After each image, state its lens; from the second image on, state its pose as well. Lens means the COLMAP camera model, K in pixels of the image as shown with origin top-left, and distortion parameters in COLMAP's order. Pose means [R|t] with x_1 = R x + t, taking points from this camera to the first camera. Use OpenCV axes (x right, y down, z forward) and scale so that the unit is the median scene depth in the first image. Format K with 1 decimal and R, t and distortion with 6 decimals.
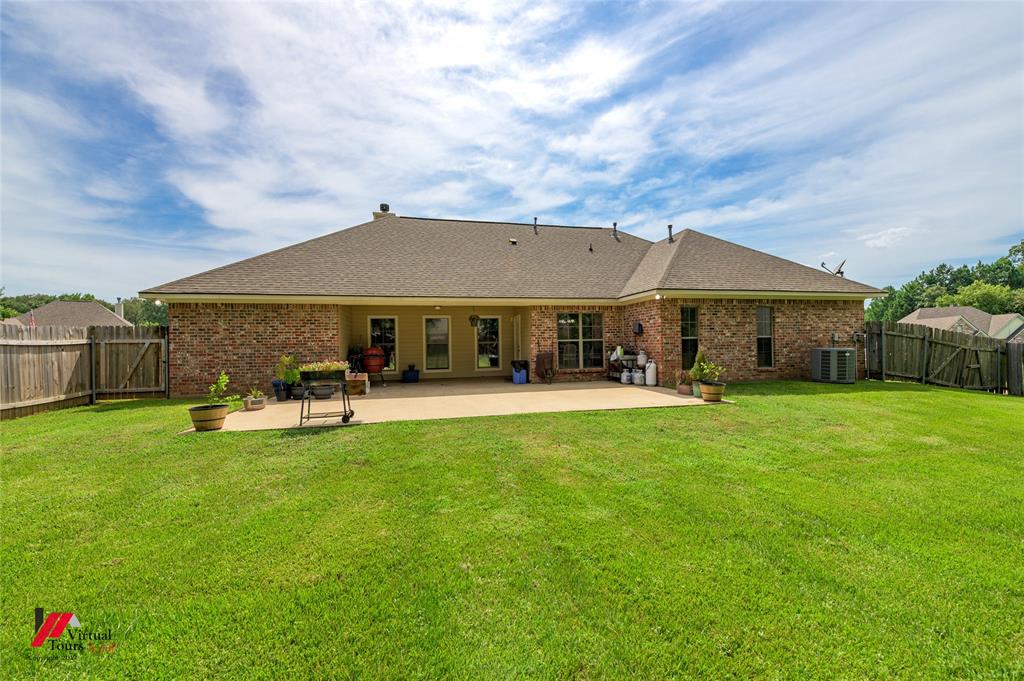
lens RADIAL K [[412.9, 0, 512.0], [0, 412.9, 340.5], [0, 0, 1]] dist [0.001974, 0.000352]
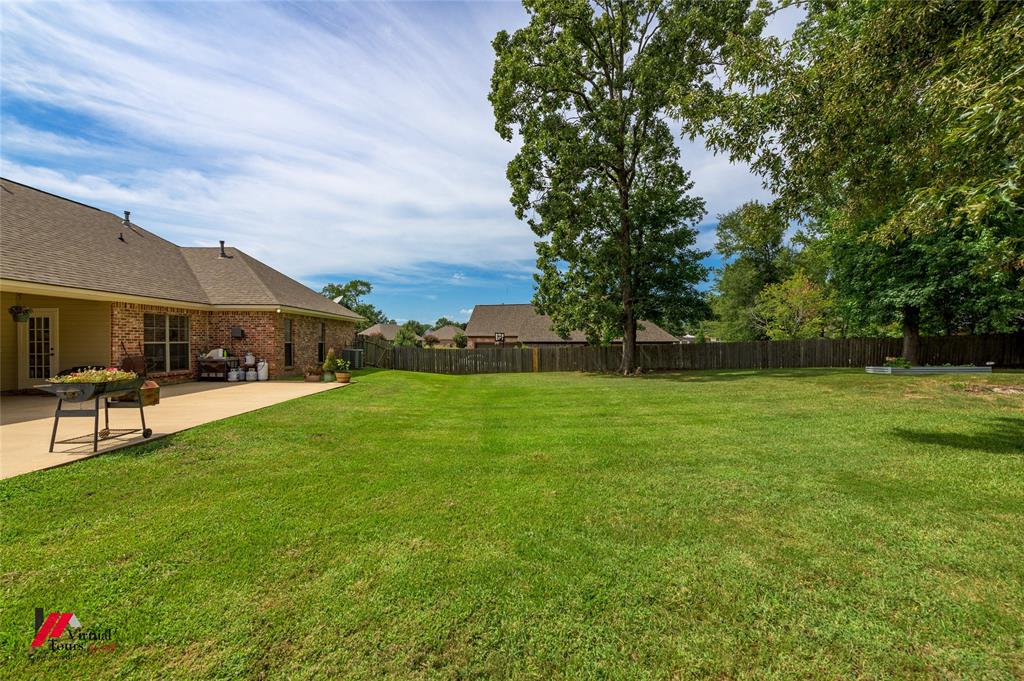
lens RADIAL K [[412.9, 0, 512.0], [0, 412.9, 340.5], [0, 0, 1]] dist [0.001974, 0.000352]
pose [[0.201670, 0.023540, 0.979171, -0.622811], [-0.009392, 0.999712, -0.022099, 0.007887], [-0.979408, -0.004740, 0.201833, 0.014158]]
